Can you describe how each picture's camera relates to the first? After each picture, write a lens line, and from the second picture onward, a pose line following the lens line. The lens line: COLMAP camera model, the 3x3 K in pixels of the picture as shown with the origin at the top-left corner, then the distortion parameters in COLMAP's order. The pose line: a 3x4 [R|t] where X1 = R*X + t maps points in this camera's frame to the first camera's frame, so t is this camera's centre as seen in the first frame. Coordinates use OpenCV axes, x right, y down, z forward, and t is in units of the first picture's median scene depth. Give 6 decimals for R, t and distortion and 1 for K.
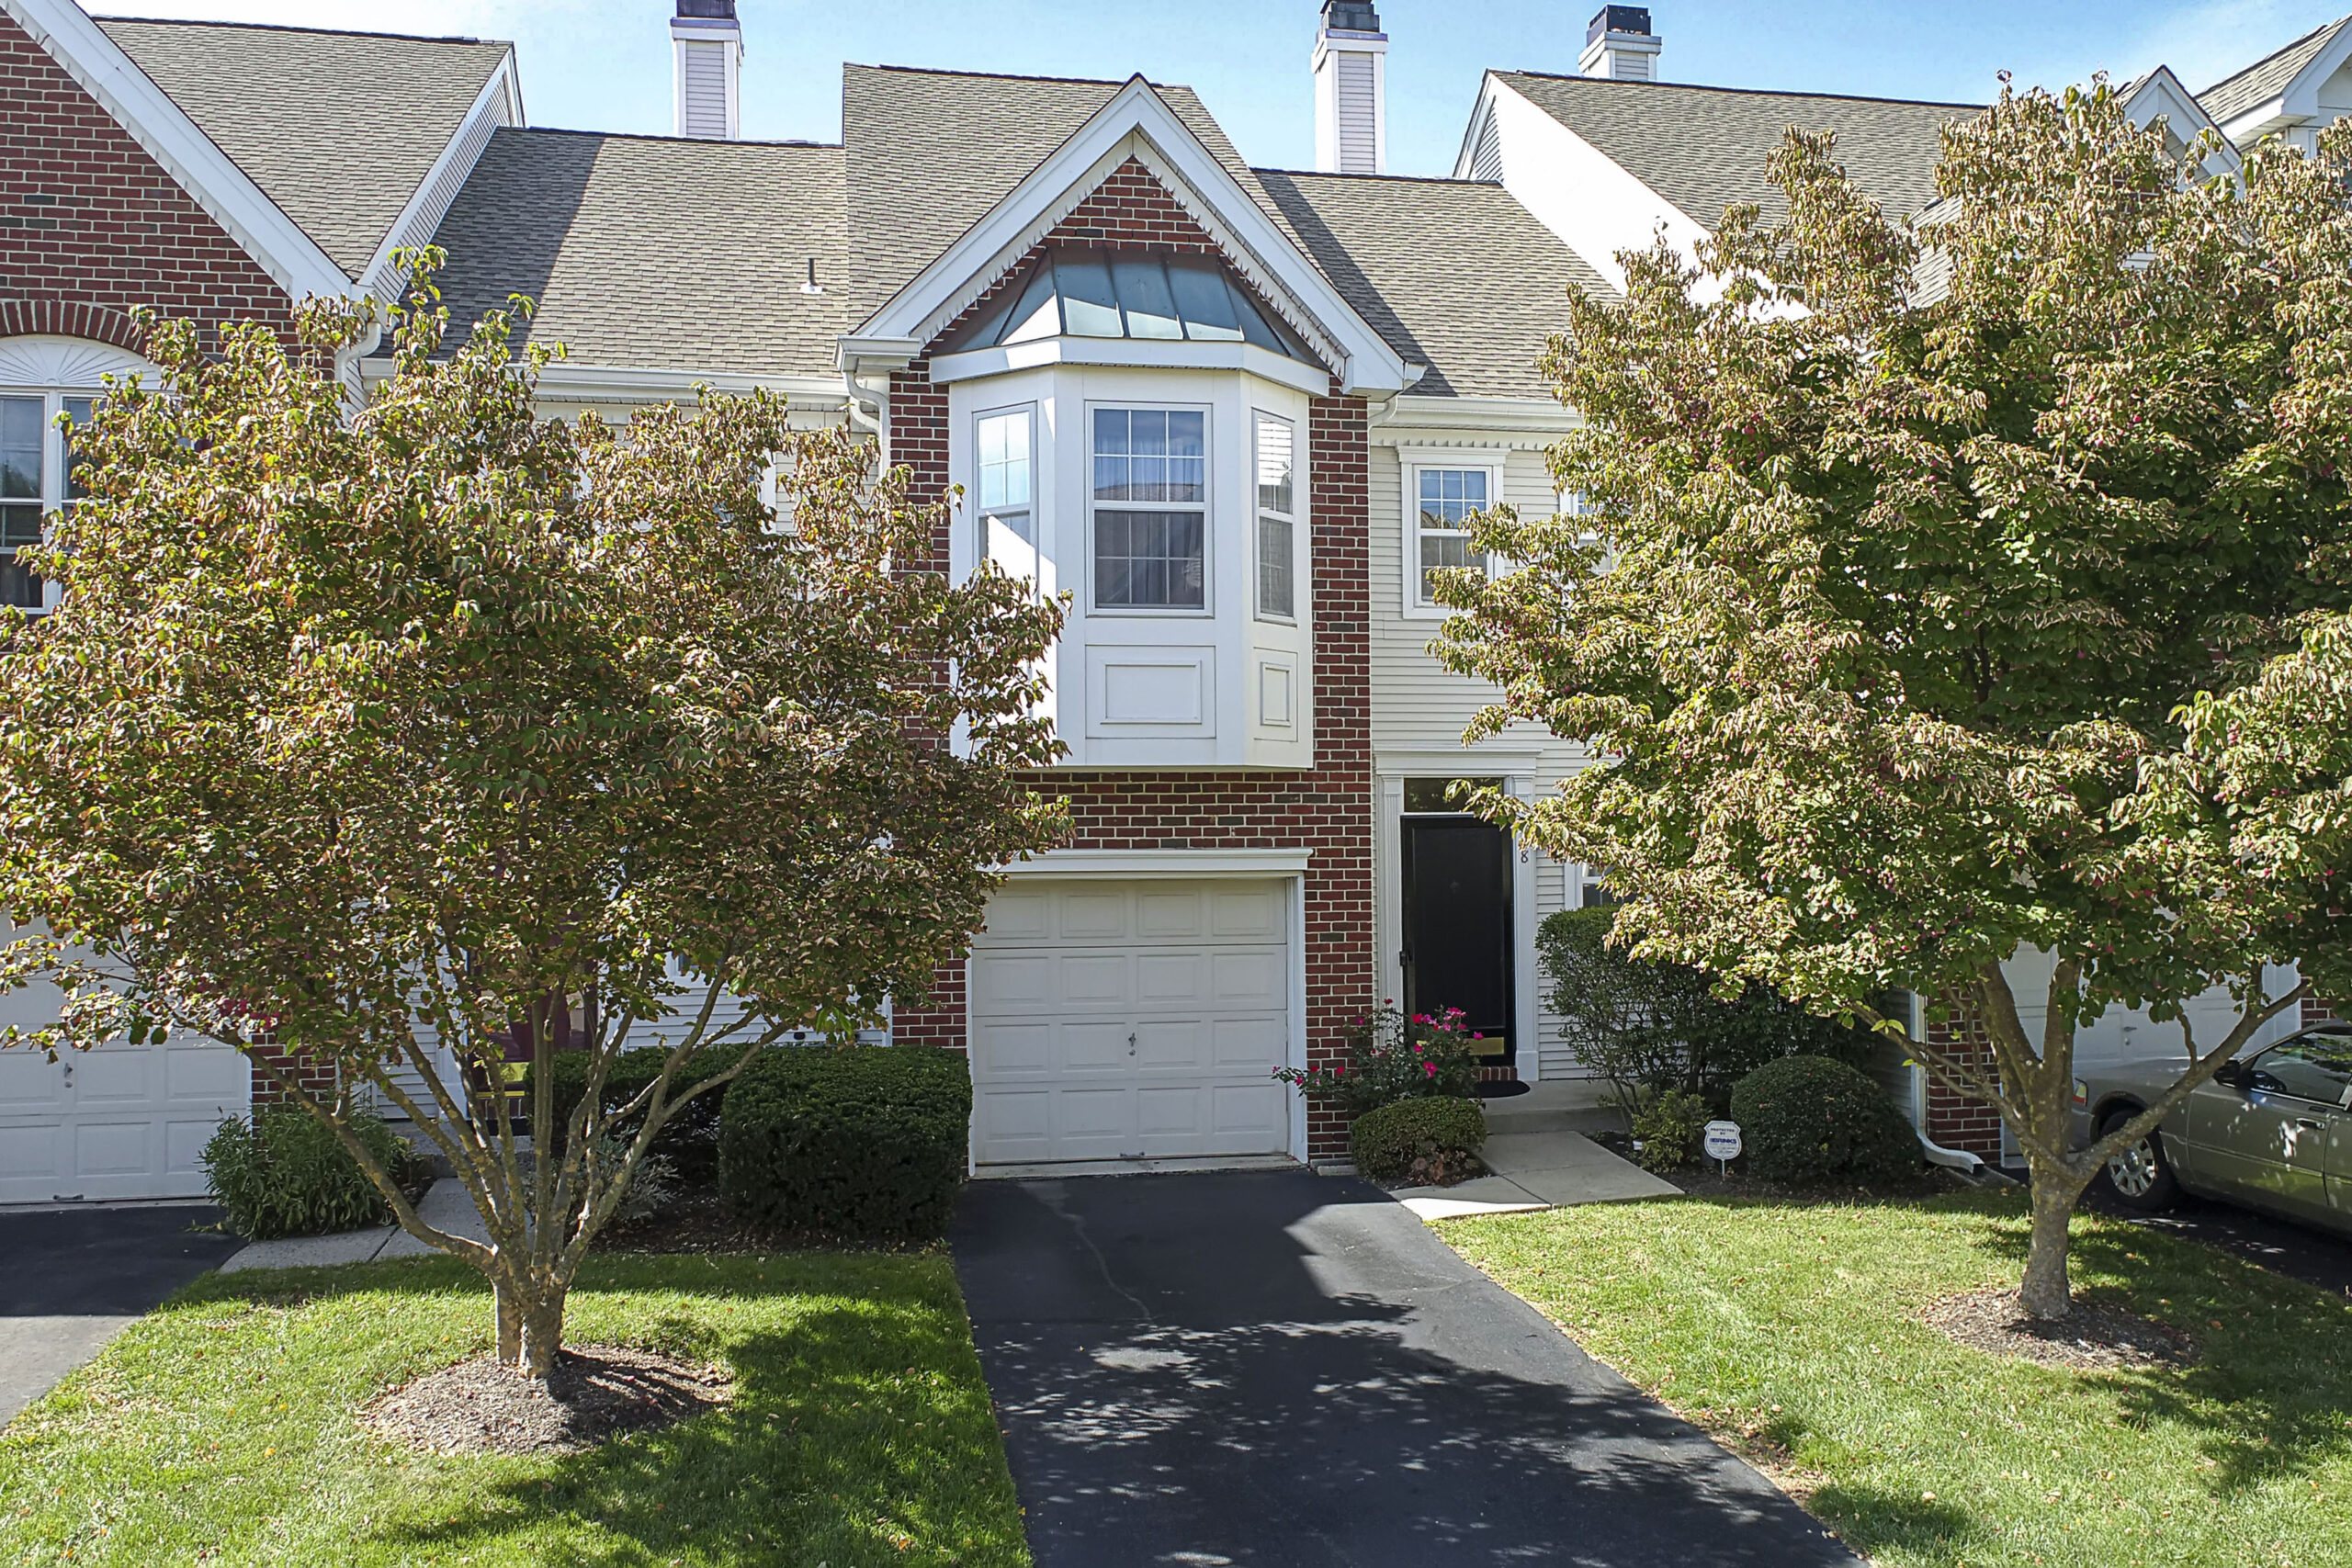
lens RADIAL K [[1880.2, 0, 1166.5], [0, 1880.2, 783.6], [0, 0, 1]] dist [-0.015370, 0.006055]
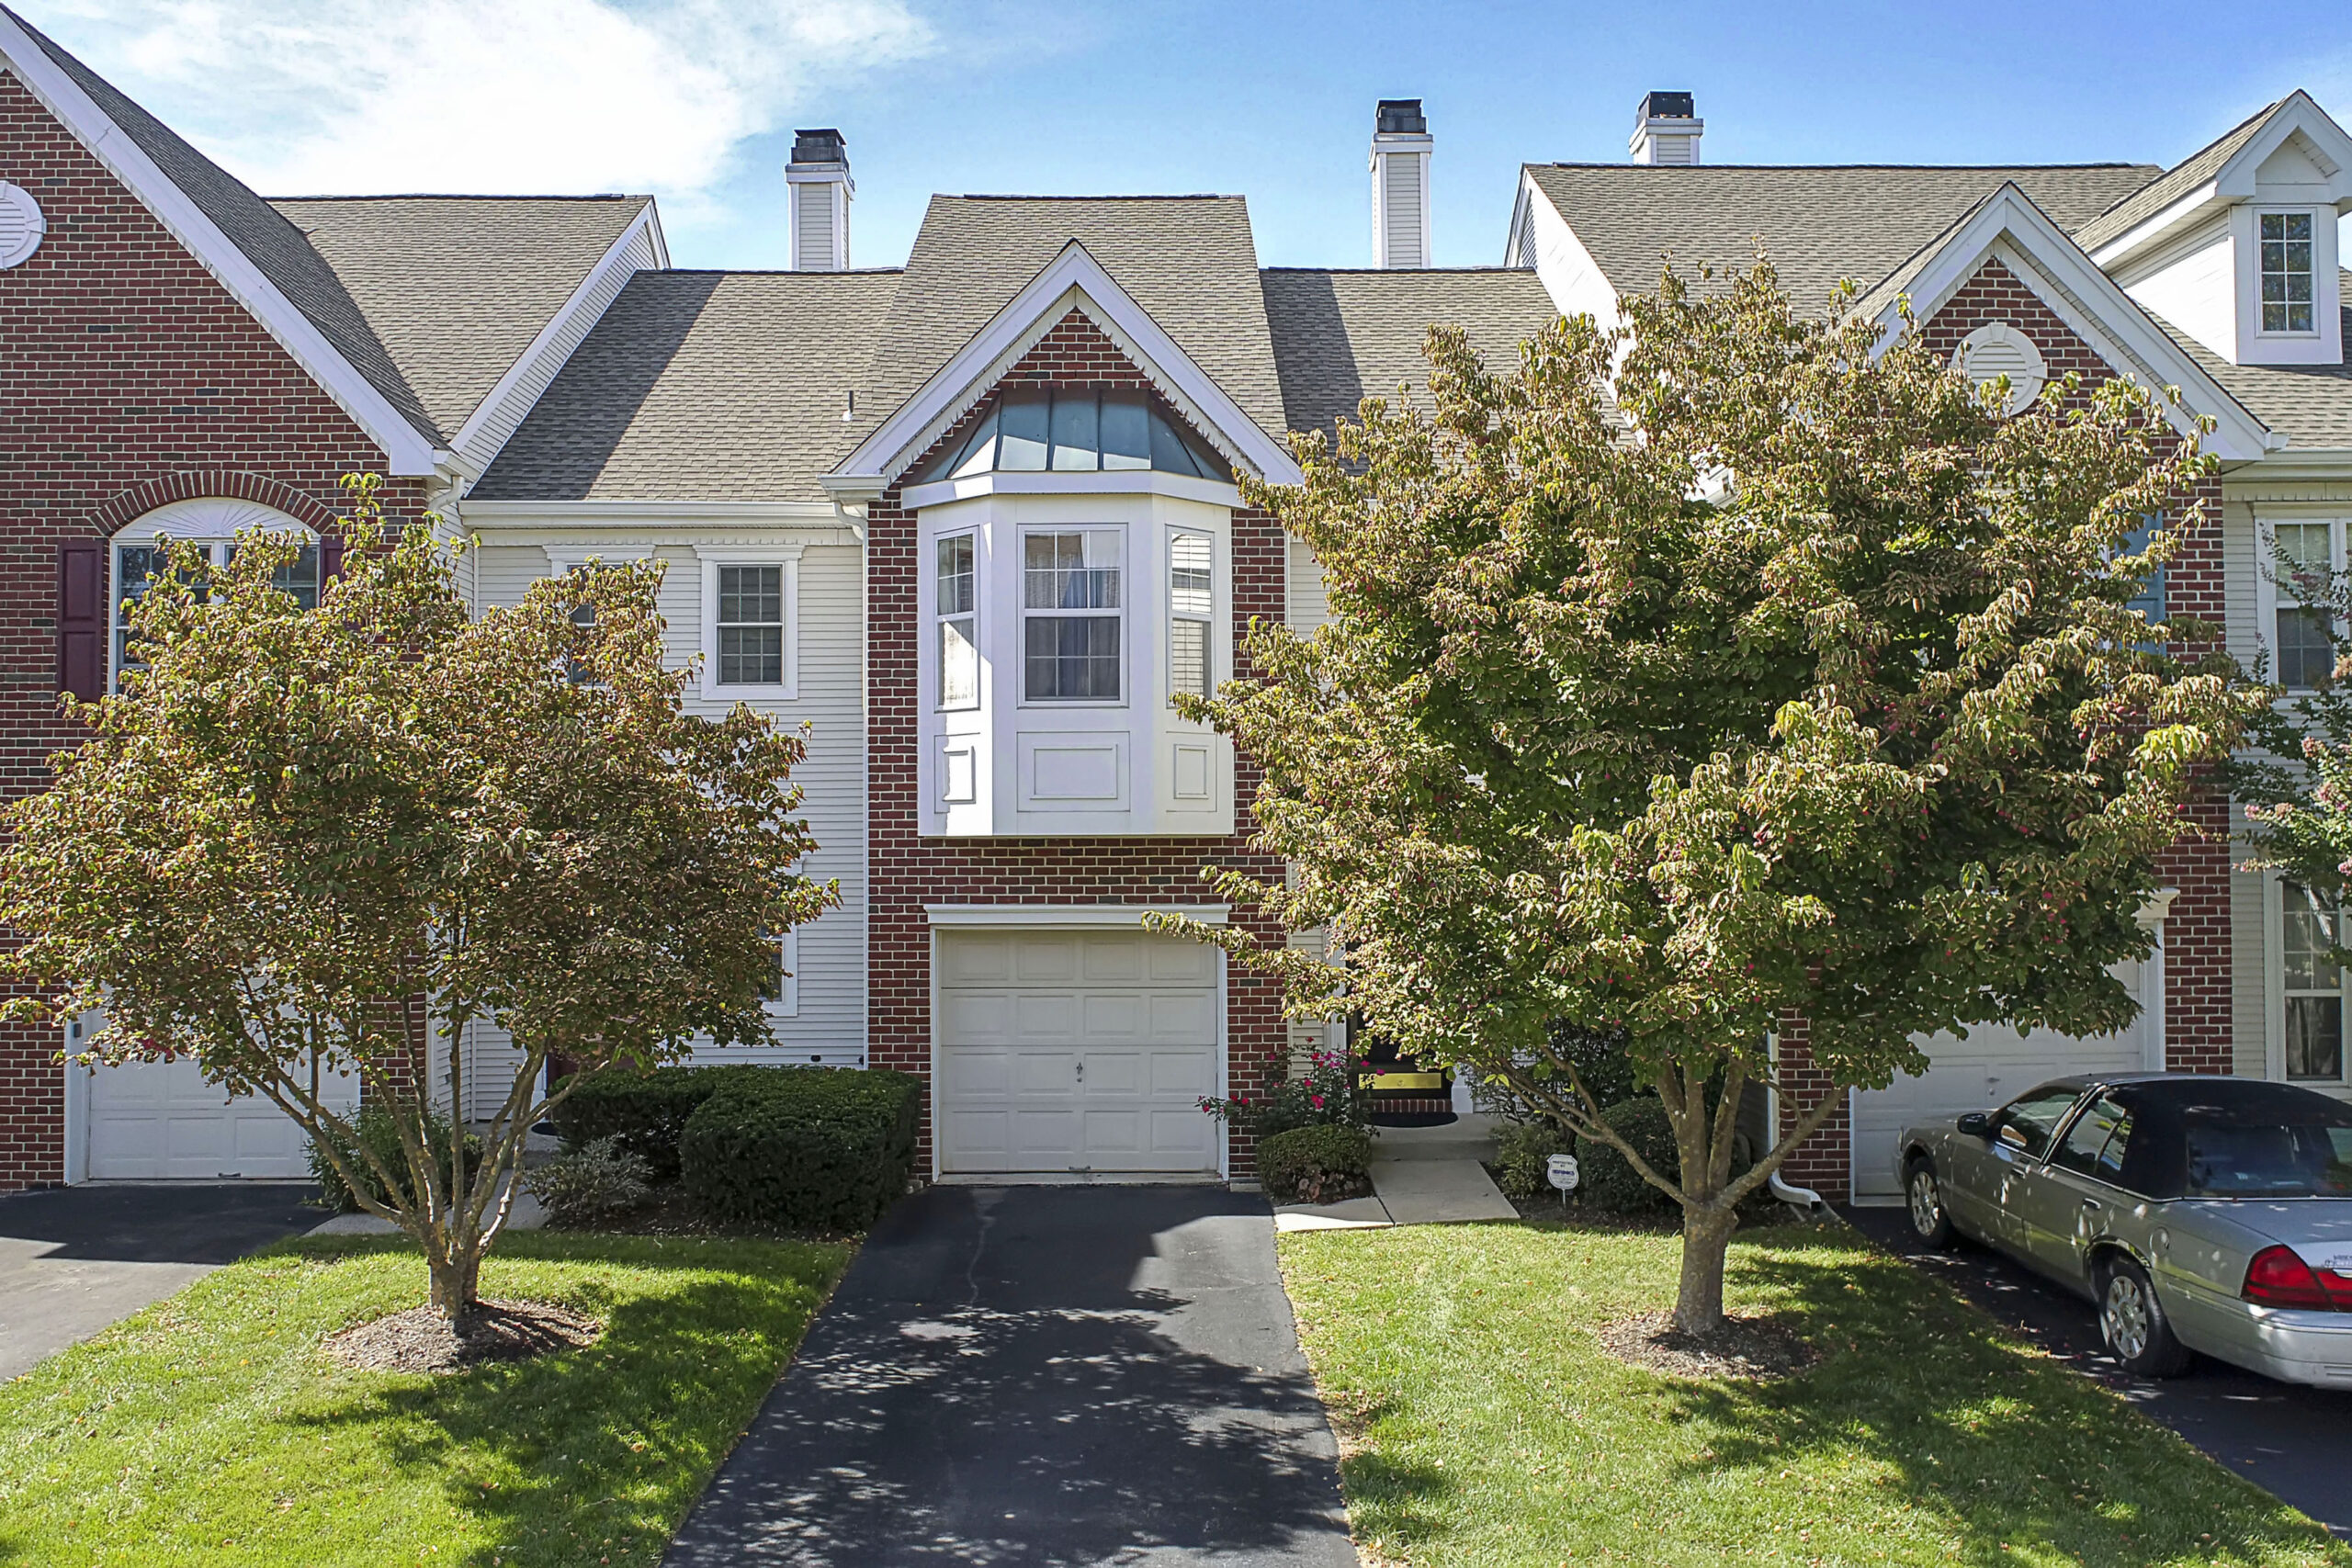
lens RADIAL K [[1880.2, 0, 1166.5], [0, 1880.2, 783.6], [0, 0, 1]] dist [-0.015370, 0.006055]
pose [[0.985738, -0.002151, -0.168275, 0.259342], [0.001057, 0.999978, -0.006590, -0.035570], [0.168285, 0.006319, 0.985718, -0.150192]]
